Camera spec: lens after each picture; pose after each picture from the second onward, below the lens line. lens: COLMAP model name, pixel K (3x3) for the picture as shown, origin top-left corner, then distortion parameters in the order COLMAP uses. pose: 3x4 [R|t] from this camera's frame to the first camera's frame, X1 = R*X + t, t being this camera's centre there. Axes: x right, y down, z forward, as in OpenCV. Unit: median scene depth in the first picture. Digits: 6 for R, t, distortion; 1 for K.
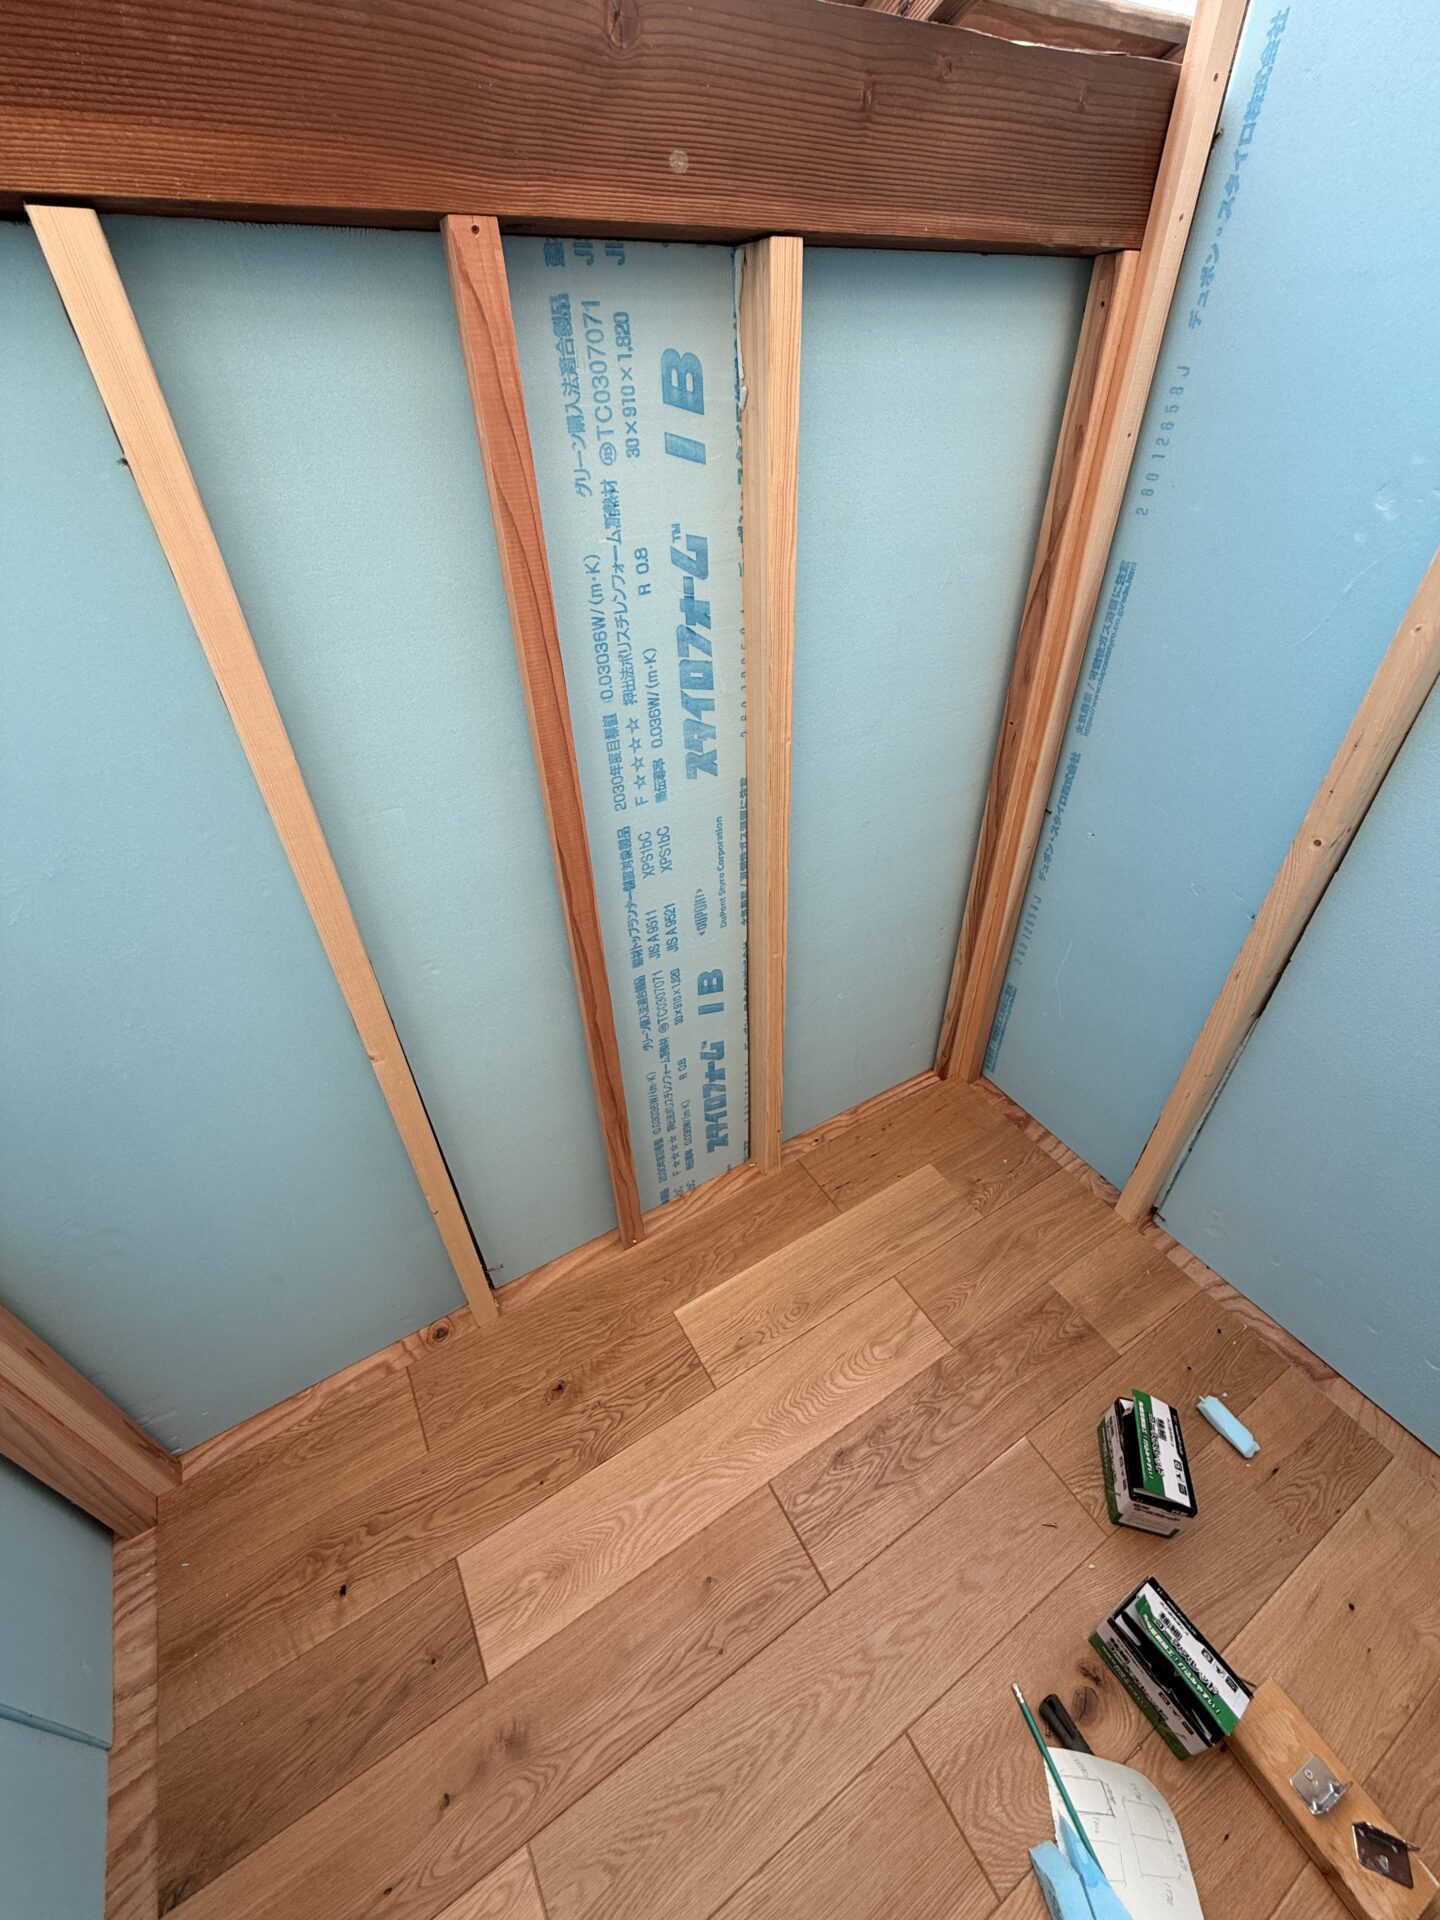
lens RADIAL K [[765.8, 0, 720.0], [0, 765.8, 960.0], [0, 0, 1]] dist [0.000685, 0.000143]
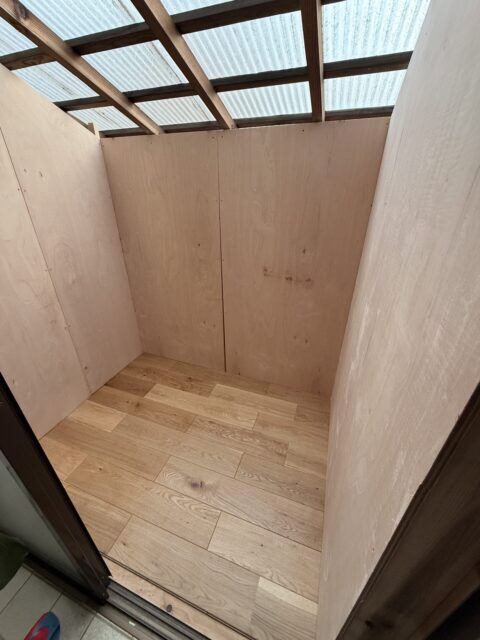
lens RADIAL K [[255.3, 0, 240.0], [0, 255.3, 320.0], [0, 0, 1]] dist [0.000685, 0.000143]
pose [[0.633349, 0.379859, -0.674223, 1.079263], [-0.482978, 0.874757, 0.039142, 0.039192], [0.604650, 0.300845, 0.737490, -0.101429]]
